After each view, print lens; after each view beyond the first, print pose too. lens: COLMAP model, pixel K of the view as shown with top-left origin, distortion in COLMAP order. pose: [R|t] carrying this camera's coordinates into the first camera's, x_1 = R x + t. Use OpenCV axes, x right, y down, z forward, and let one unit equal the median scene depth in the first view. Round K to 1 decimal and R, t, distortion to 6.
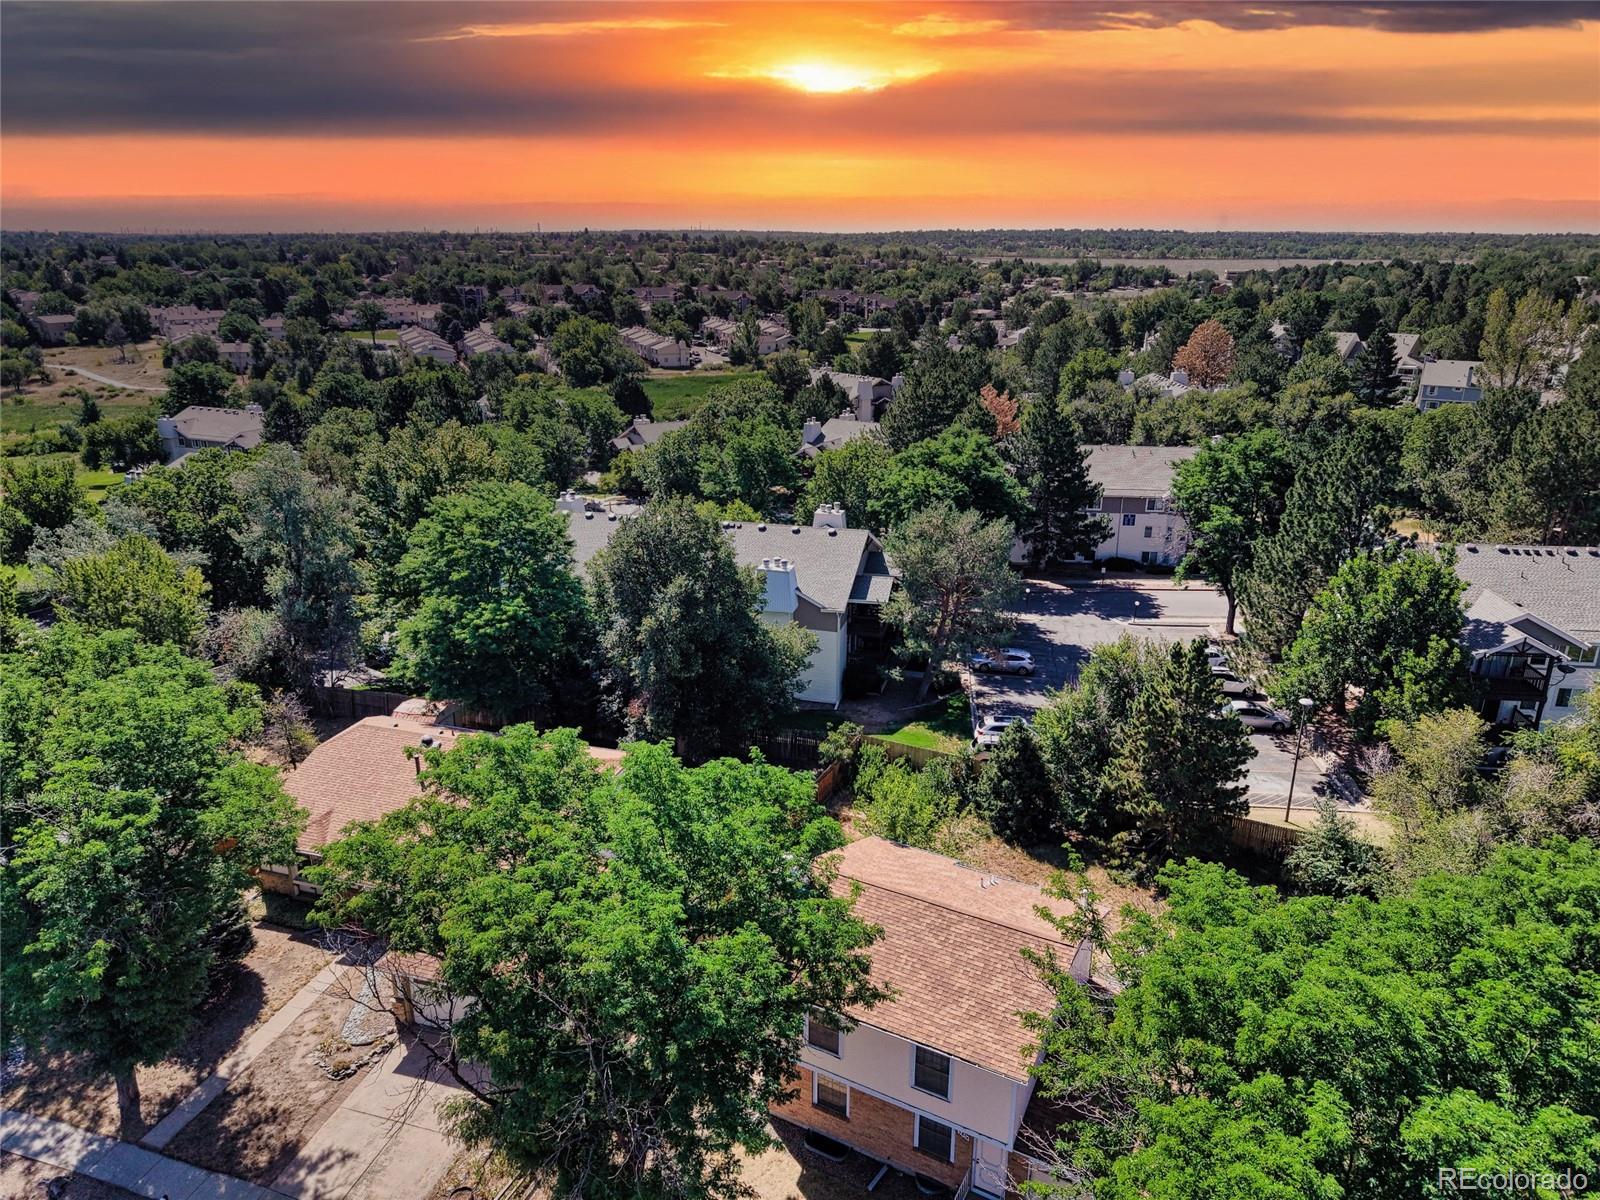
lens RADIAL K [[1121.3, 0, 795.7], [0, 1121.3, 602.1], [0, 0, 1]] dist [0.077495, -0.029394]
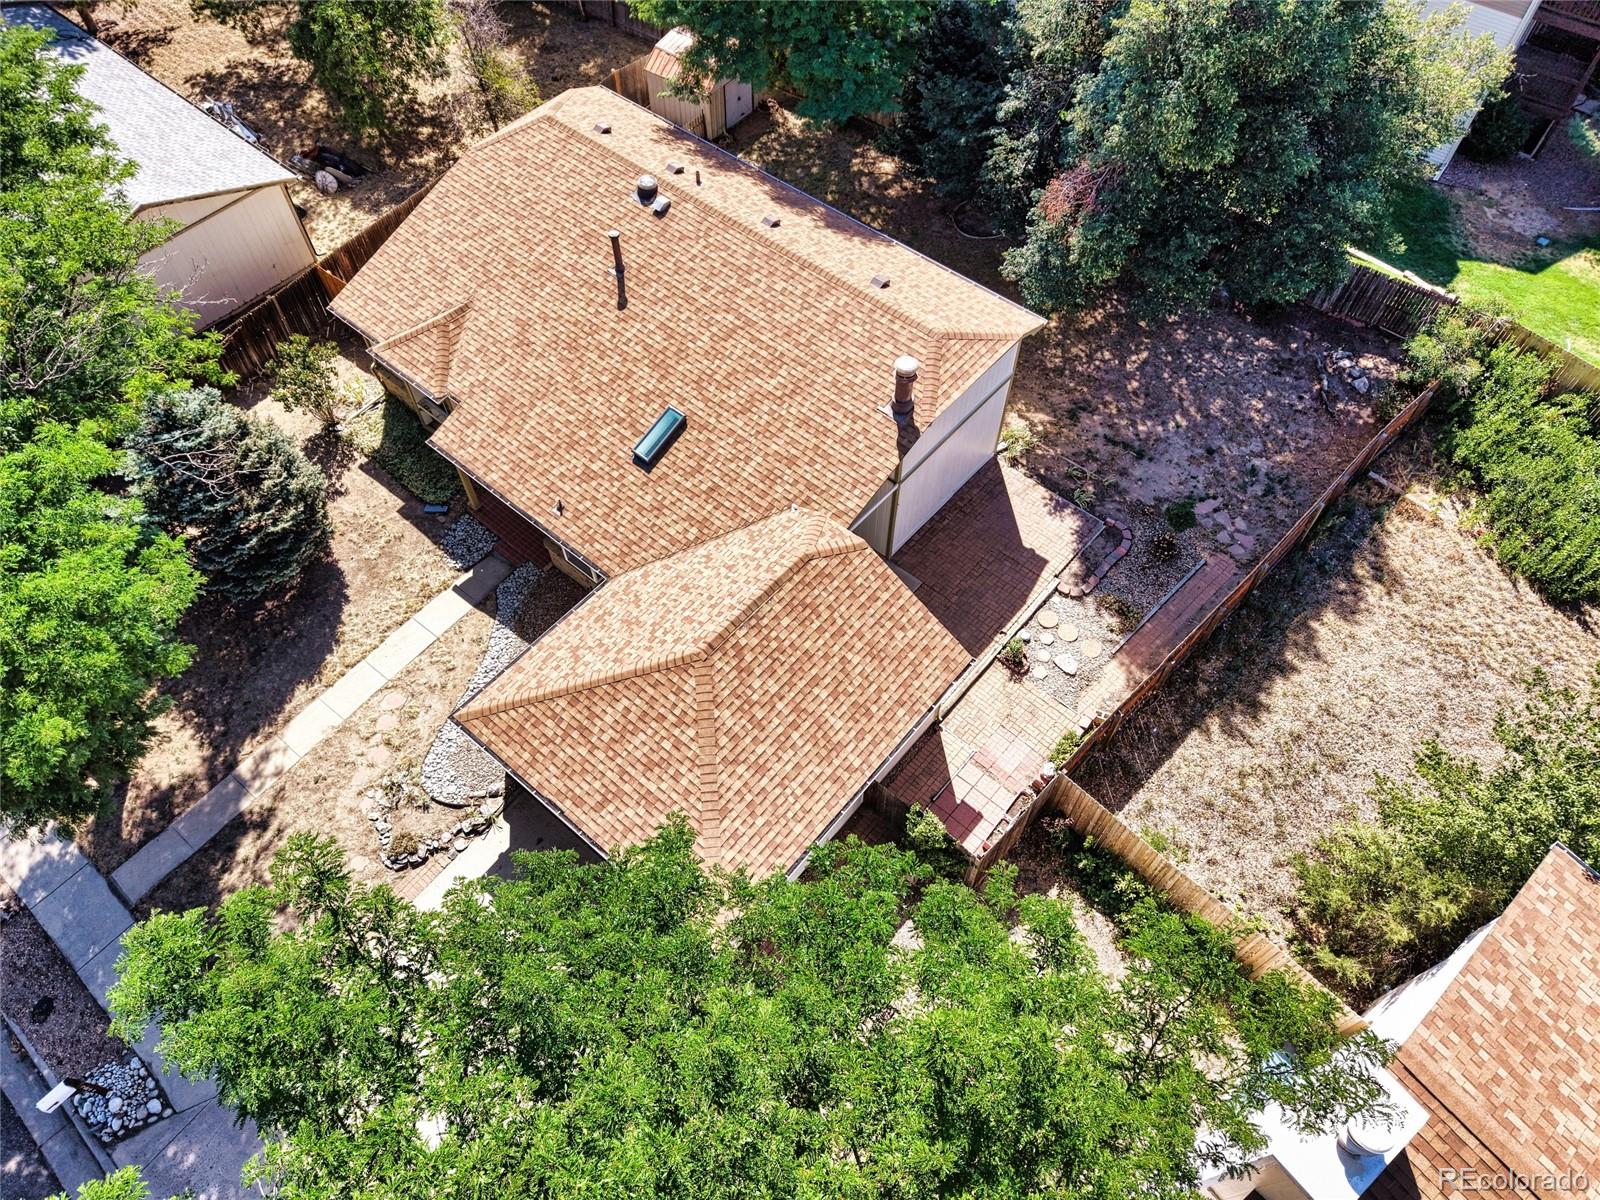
lens RADIAL K [[1109.7, 0, 769.7], [0, 1109.7, 598.7], [0, 0, 1]] dist [-0.000276, -0.000682]
pose [[0.922871, 0.315243, -0.221203, -0.133414], [-0.117422, 0.777379, 0.617976, -0.065592], [0.366771, -0.544338, 0.754437, 0.689005]]
